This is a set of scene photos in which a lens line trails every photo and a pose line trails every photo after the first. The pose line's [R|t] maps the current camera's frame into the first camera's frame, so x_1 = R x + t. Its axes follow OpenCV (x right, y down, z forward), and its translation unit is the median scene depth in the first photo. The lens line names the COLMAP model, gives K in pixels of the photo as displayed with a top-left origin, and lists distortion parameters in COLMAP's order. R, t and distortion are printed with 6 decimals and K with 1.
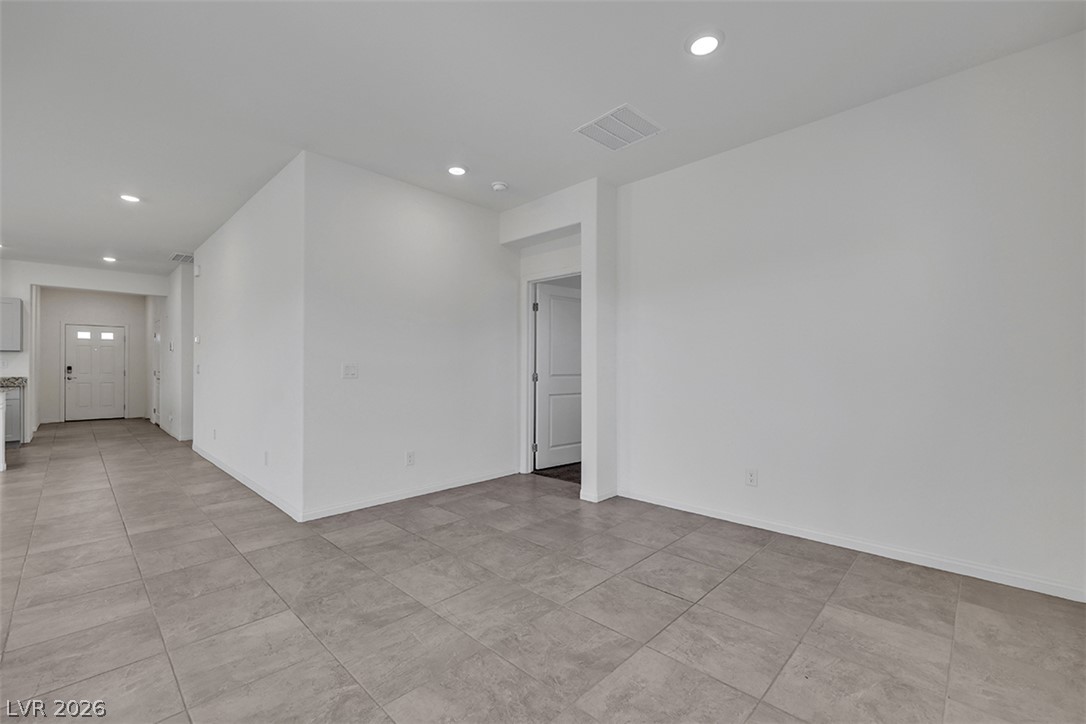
lens RADIAL K [[452.9, 0, 542.8], [0, 452.9, 357.7], [0, 0, 1]] dist [-0.000296, -0.000130]
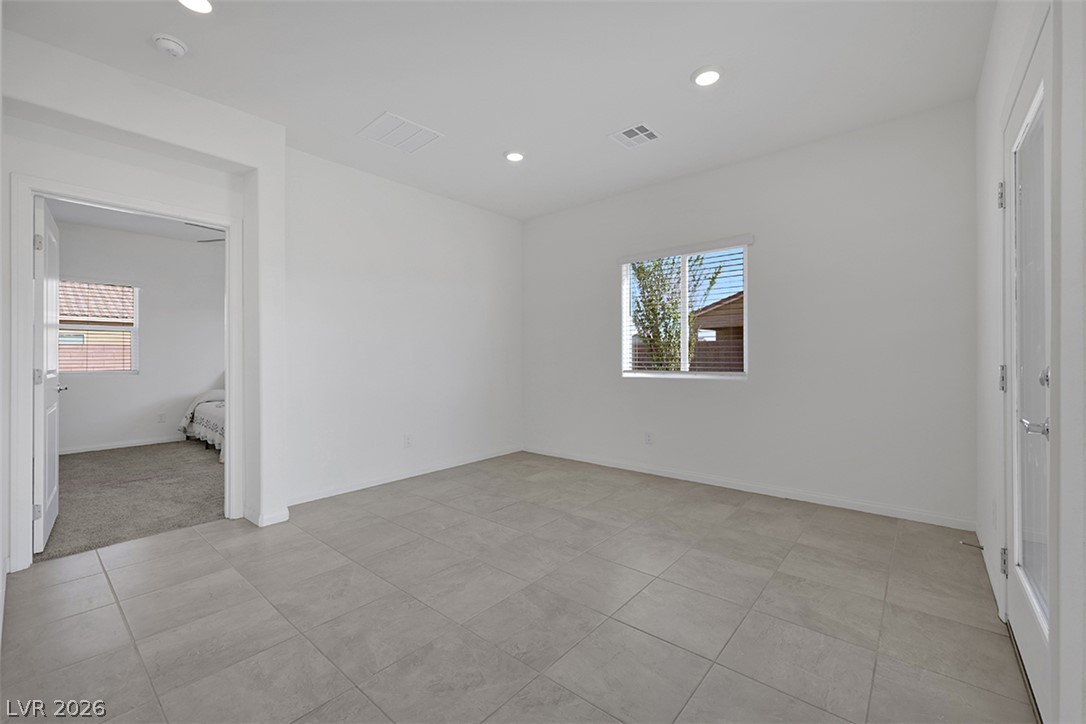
lens RADIAL K [[452.9, 0, 542.8], [0, 452.9, 357.7], [0, 0, 1]] dist [-0.000296, -0.000130]
pose [[-0.056214, -0.003266, 0.998413, -0.989639], [-0.014241, 0.999896, 0.002469, 0.019817], [-0.998317, -0.014080, -0.056255, 0.790930]]
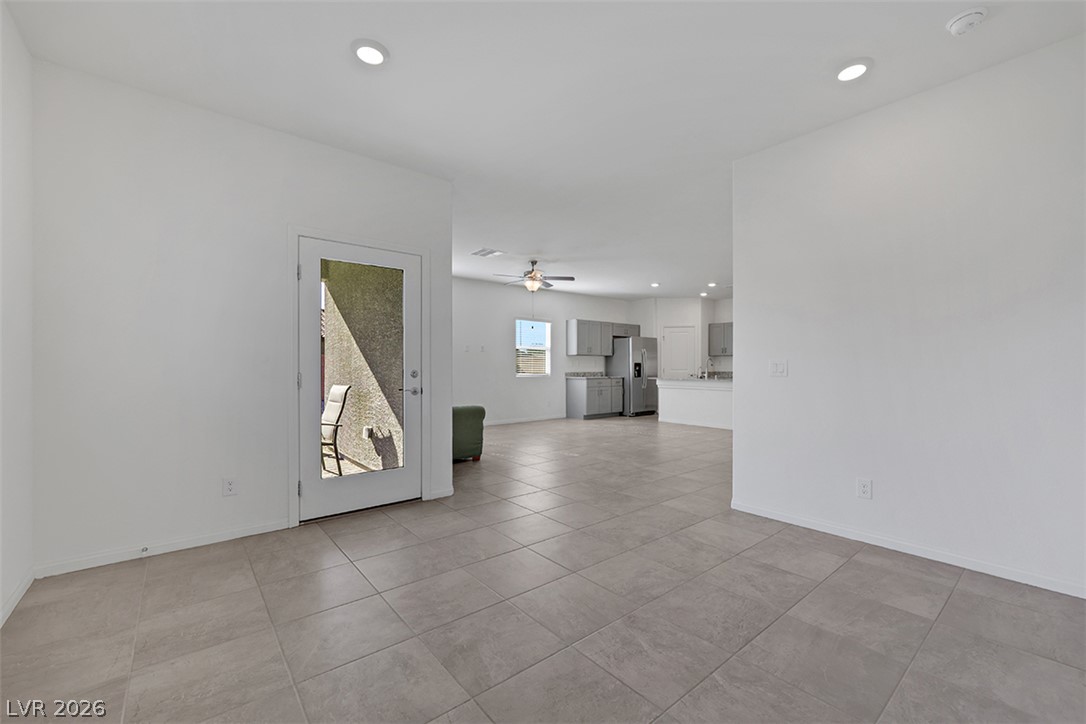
lens RADIAL K [[450.4, 0, 551.5], [0, 450.4, 365.3], [0, 0, 1]] dist [-0.003170, -0.000422]
pose [[-0.100315, -0.000194, -0.994956, 0.672251], [0.020331, 0.999791, -0.002245, 0.021110], [0.994748, -0.020453, -0.100290, 0.811490]]
